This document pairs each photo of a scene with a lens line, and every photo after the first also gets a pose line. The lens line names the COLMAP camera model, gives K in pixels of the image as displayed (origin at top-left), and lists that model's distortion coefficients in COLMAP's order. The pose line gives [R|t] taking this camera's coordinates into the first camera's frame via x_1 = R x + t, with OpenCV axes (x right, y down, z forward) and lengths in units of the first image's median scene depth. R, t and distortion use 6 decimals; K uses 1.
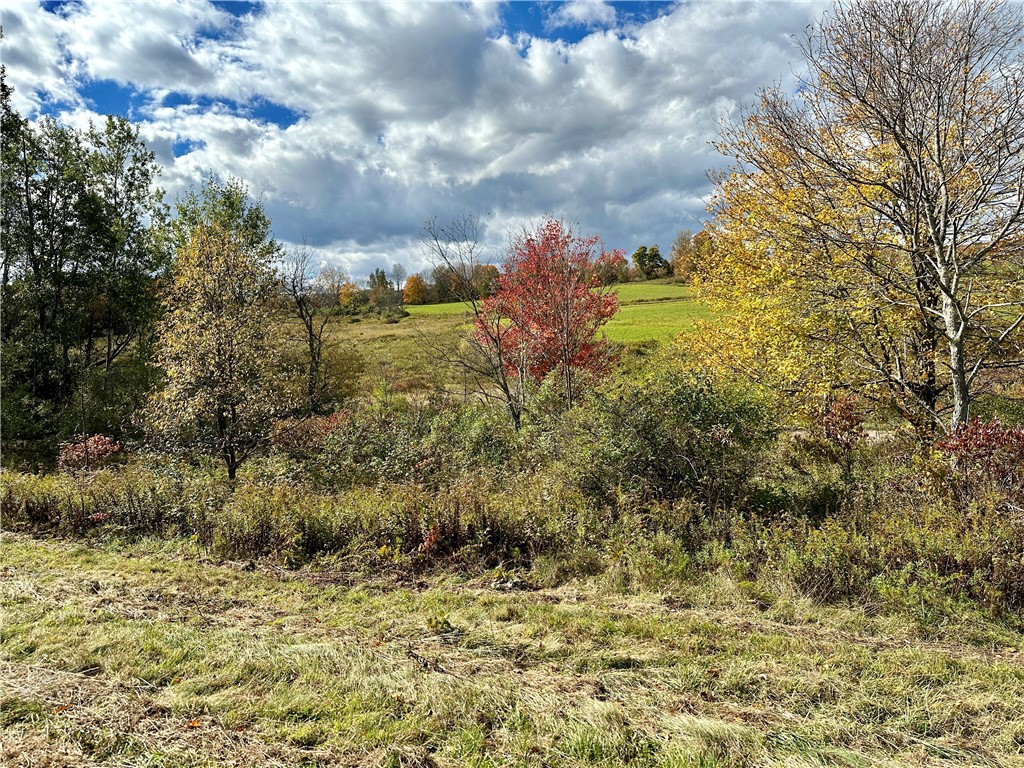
lens RADIAL K [[707.0, 0, 517.5], [0, 707.0, 381.8], [0, 0, 1]] dist [0.063334, -0.042587]
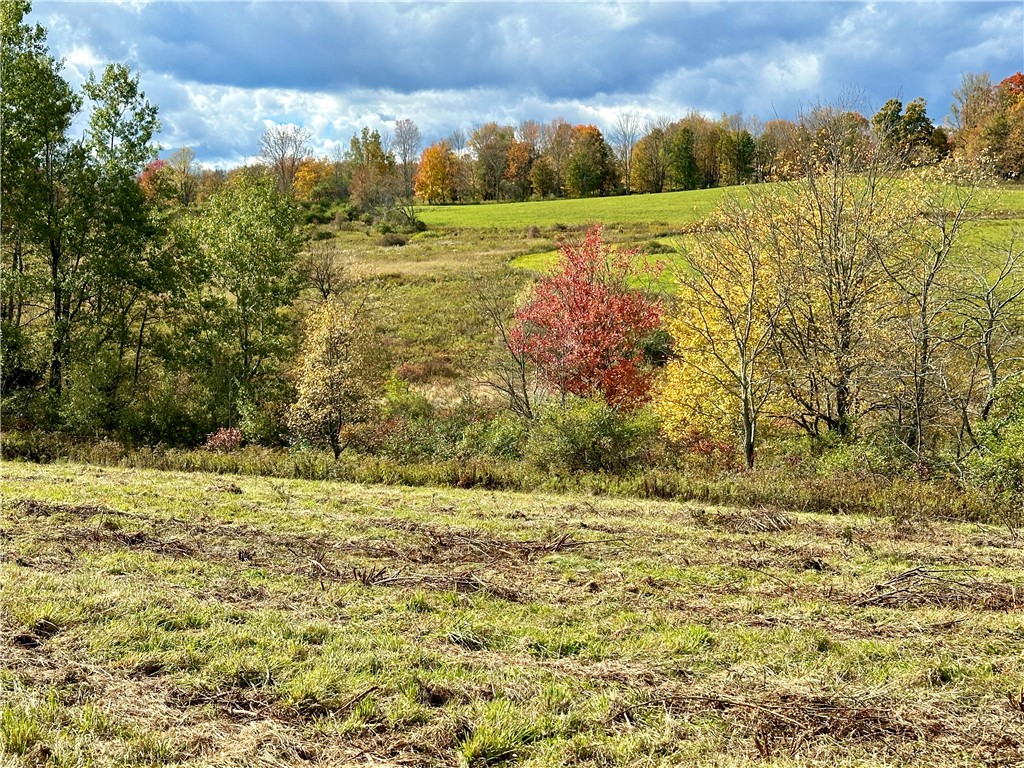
lens RADIAL K [[1579.2, 0, 511.7], [0, 1579.2, 384.0], [0, 0, 1]] dist [0.000347, -0.000656]
pose [[0.995237, 0.041488, -0.088212, 0.017783], [-0.039602, 0.998950, 0.023016, -0.008039], [0.089074, -0.019413, 0.995836, -0.152789]]
